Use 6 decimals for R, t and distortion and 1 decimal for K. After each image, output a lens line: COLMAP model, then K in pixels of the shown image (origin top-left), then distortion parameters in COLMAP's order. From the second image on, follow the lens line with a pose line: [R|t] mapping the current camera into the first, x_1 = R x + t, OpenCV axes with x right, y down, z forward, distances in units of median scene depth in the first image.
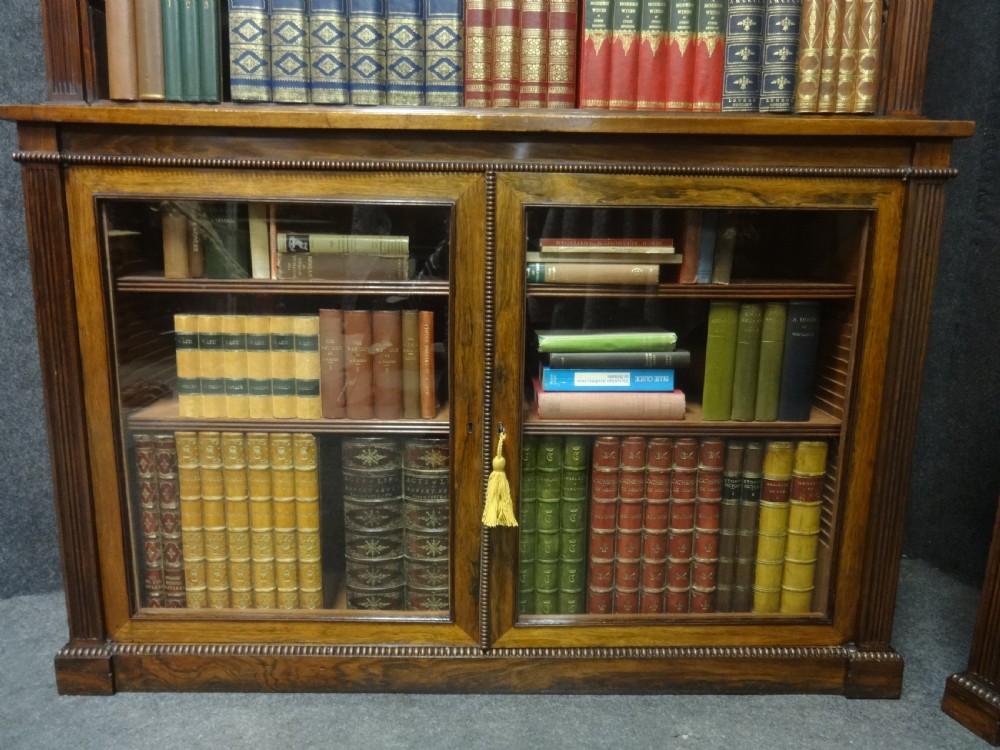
lens RADIAL K [[742.7, 0, 497.0], [0, 742.7, 371.4], [0, 0, 1]] dist [-0.007815, -0.002864]
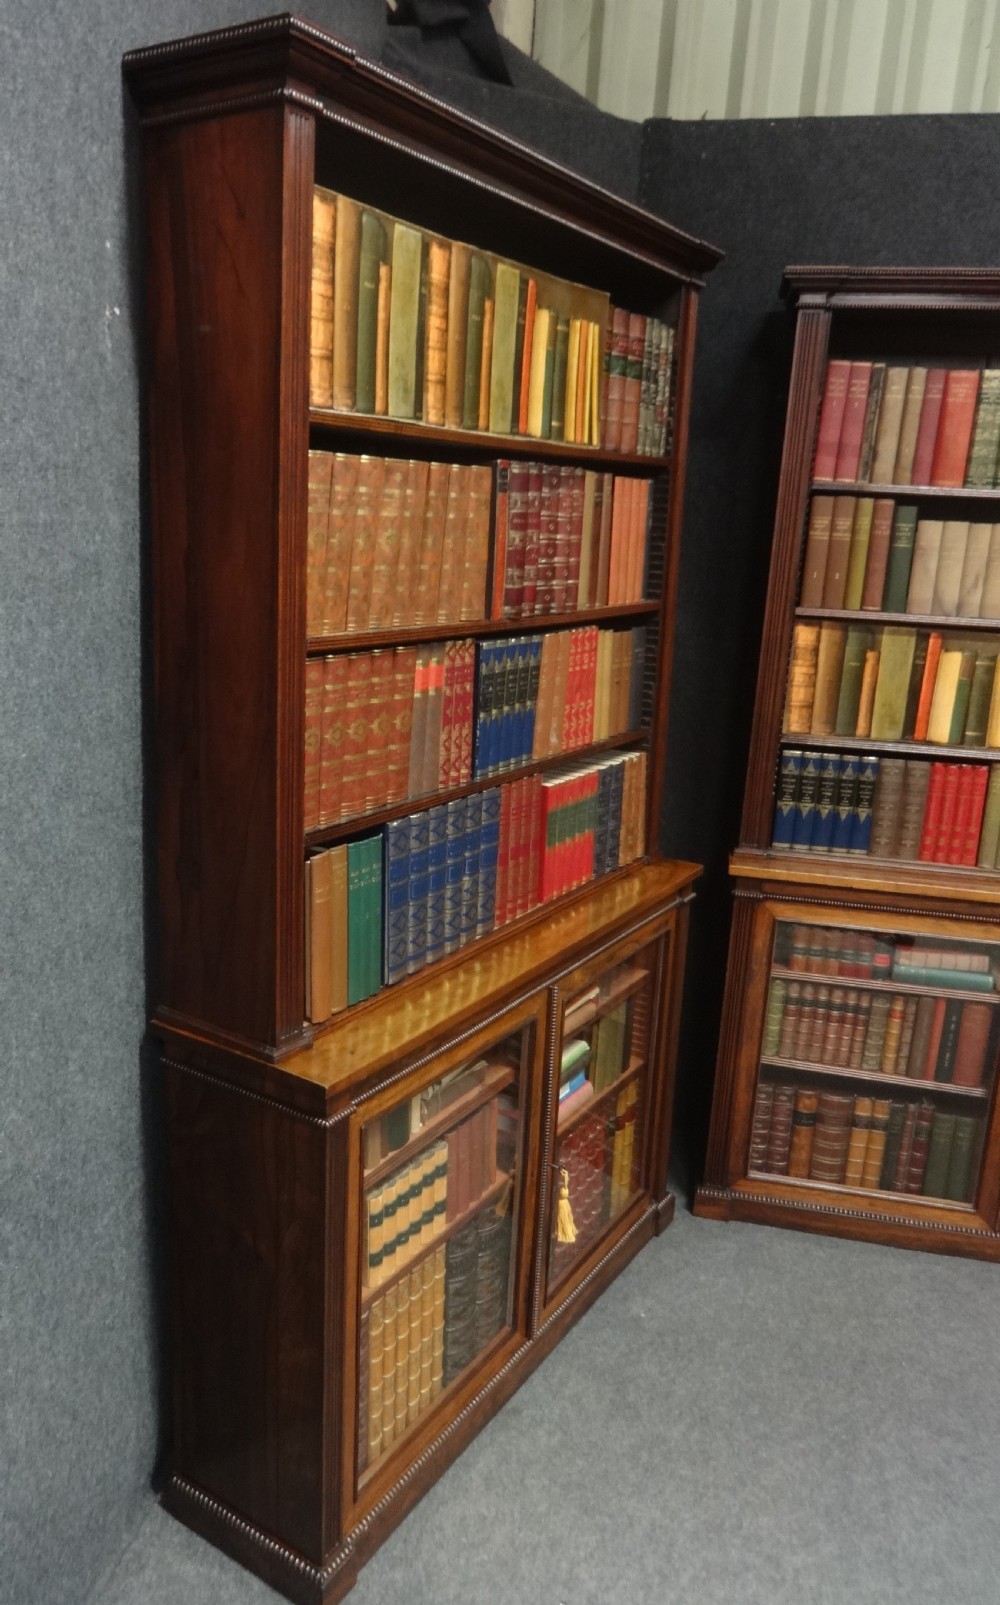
lens RADIAL K [[1183.1, 0, 382.0], [0, 1183.1, 808.9], [0, 0, 1]] dist [-0.026415, -0.006909]
pose [[0.600252, -0.195315, 0.775596, -1.514307], [0.141237, 0.980370, 0.137576, -0.794540], [-0.787242, 0.026962, 0.616055, -0.029490]]
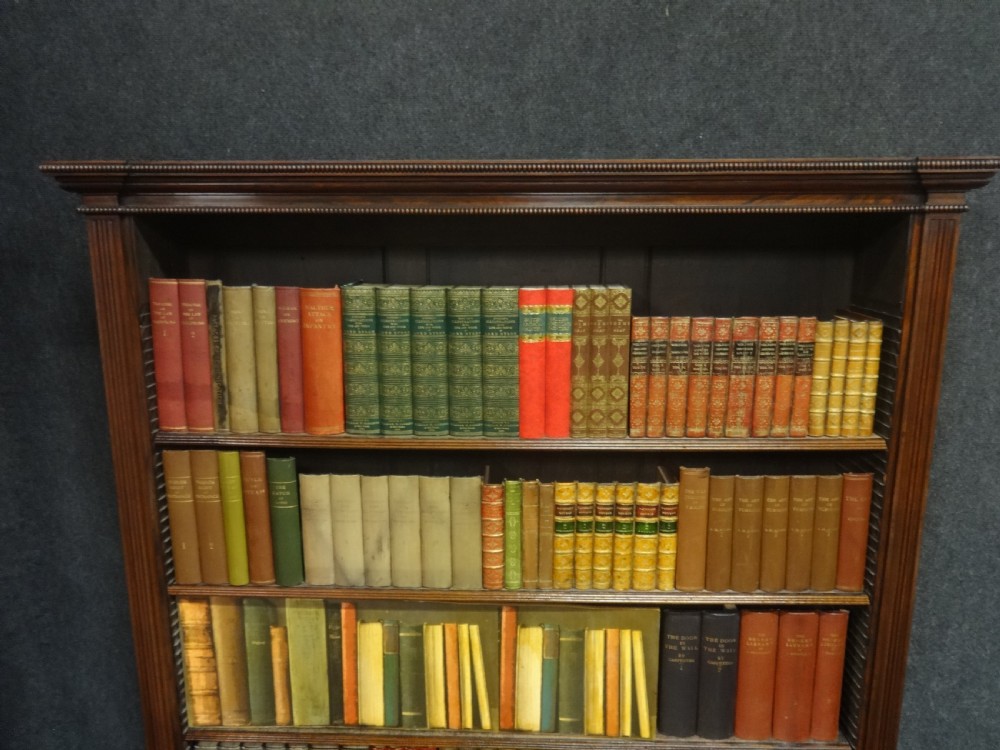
lens RADIAL K [[742.7, 0, 497.0], [0, 742.7, 371.4], [0, 0, 1]] dist [-0.007815, -0.002864]
pose [[0.419514, -0.229203, 0.878336, 0.085679], [0.202940, 0.966789, 0.155355, -1.126721], [-0.884773, 0.113076, 0.452096, -0.234114]]
